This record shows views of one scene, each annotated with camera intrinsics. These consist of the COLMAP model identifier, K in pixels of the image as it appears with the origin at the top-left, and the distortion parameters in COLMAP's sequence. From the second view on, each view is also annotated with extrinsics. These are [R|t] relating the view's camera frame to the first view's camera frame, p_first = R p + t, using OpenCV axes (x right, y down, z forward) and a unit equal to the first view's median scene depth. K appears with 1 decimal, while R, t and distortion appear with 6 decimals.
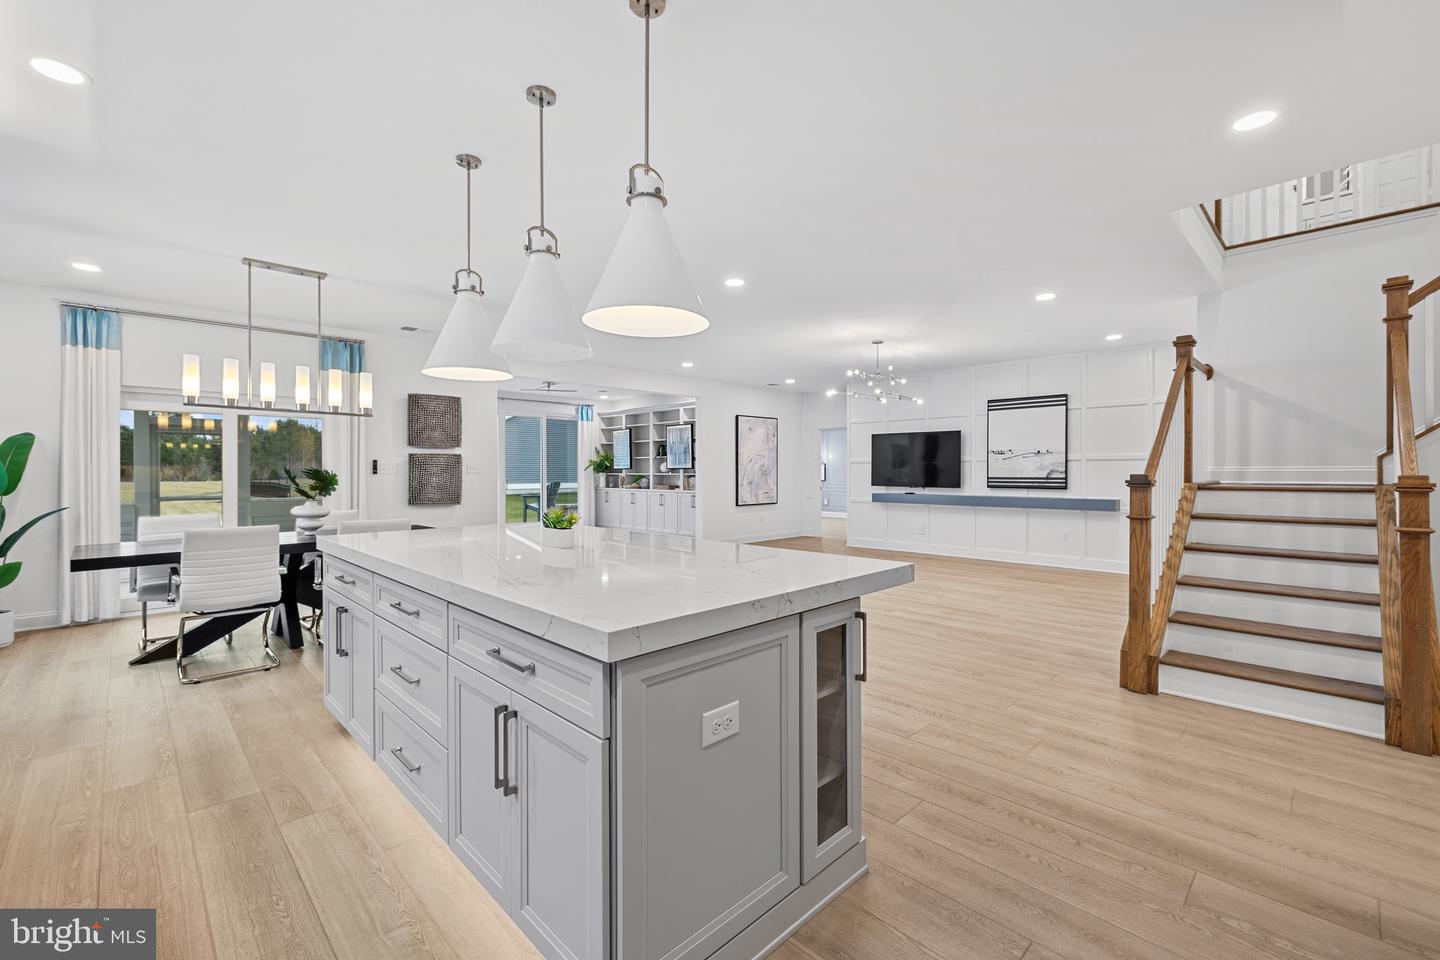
lens RADIAL K [[616.2, 0, 719.6], [0, 616.2, 473.4], [0, 0, 1]] dist [-0.016478, -0.000120]
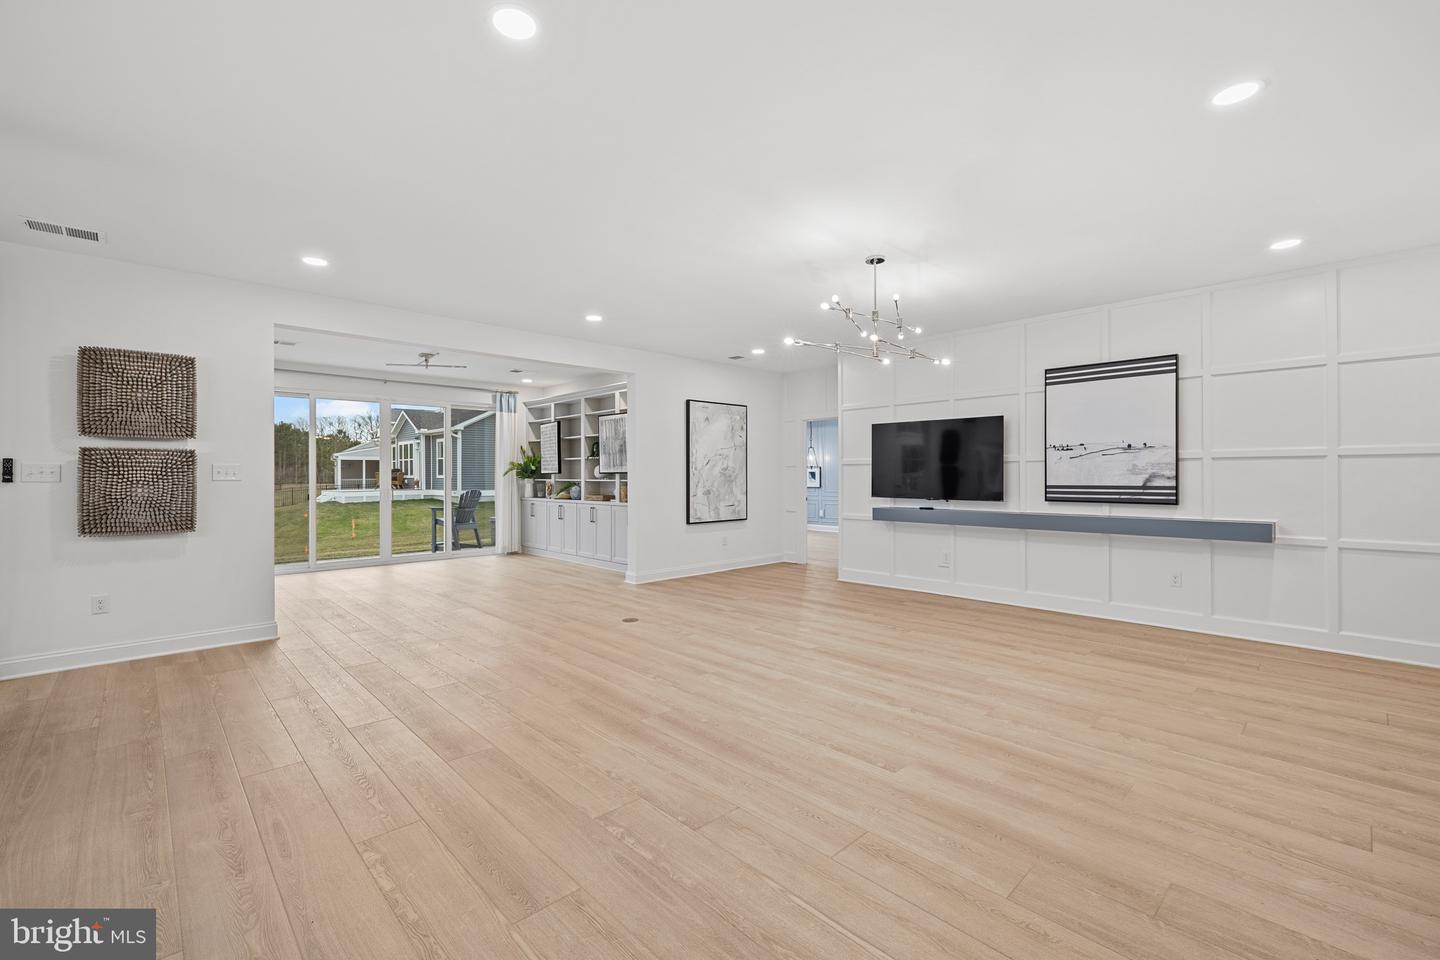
lens RADIAL K [[616.2, 0, 719.5], [0, 616.2, 475.2], [0, 0, 1]] dist [-0.016478, -0.000120]
pose [[0.999894, -0.000921, -0.014546, 0.077864], [0.000853, 0.999989, -0.004713, -0.001570], [0.014550, 0.004700, 0.999883, 0.275251]]
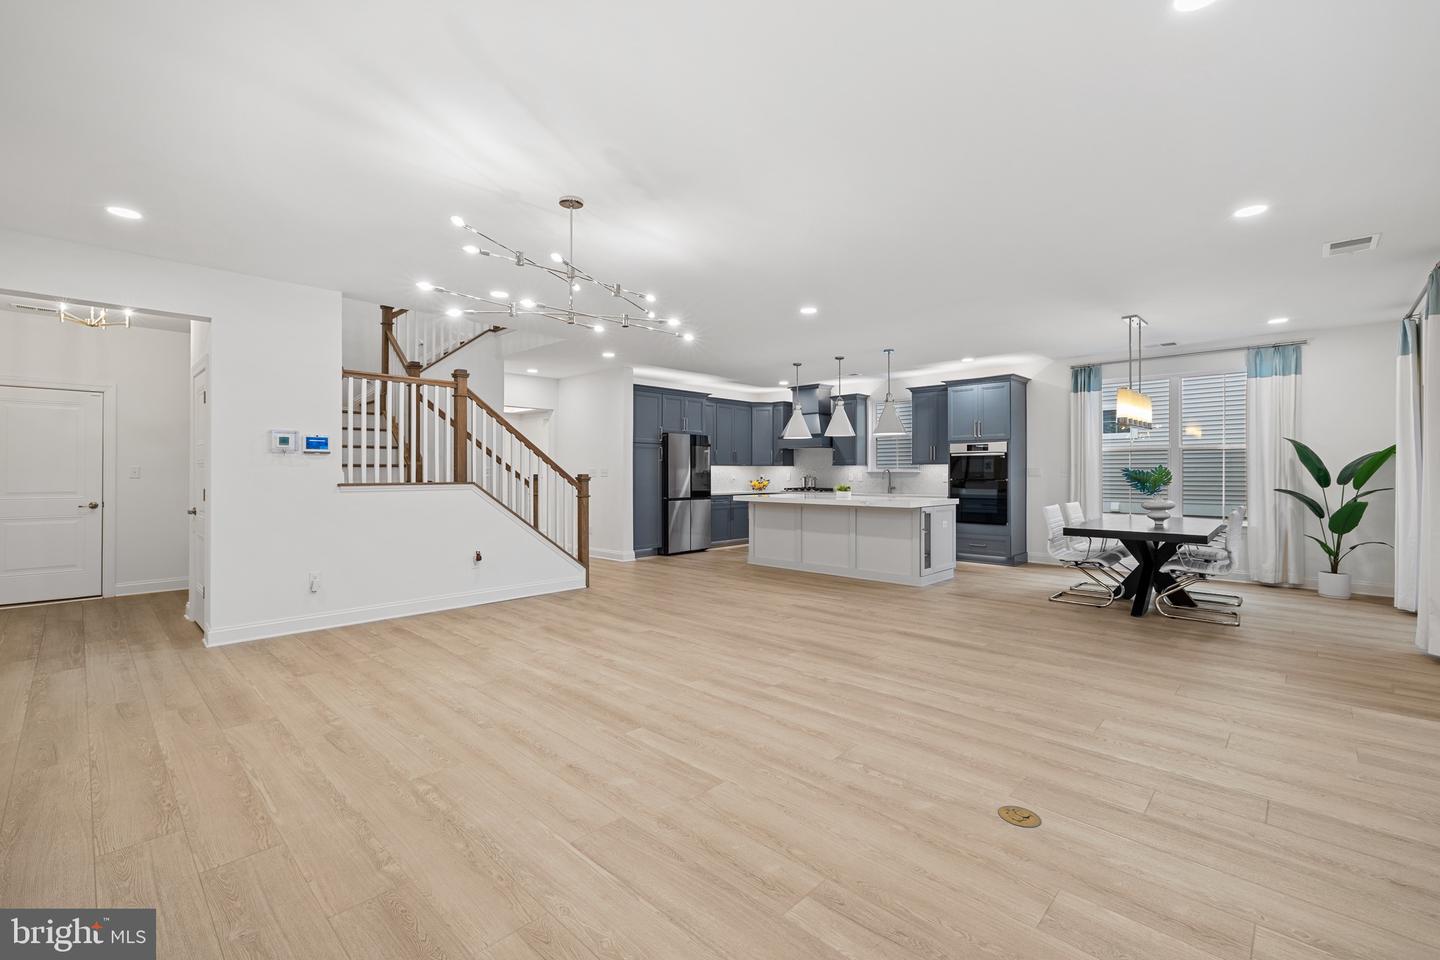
lens RADIAL K [[621.9, 0, 720.1], [0, 621.9, 473.7], [0, 0, 1]] dist [-0.000076, -0.000002]
pose [[-0.999430, 0.002280, -0.033672, 0.122656], [0.002113, 0.999985, 0.004996, -0.004524], [0.033682, 0.004922, -0.999420, 1.379010]]
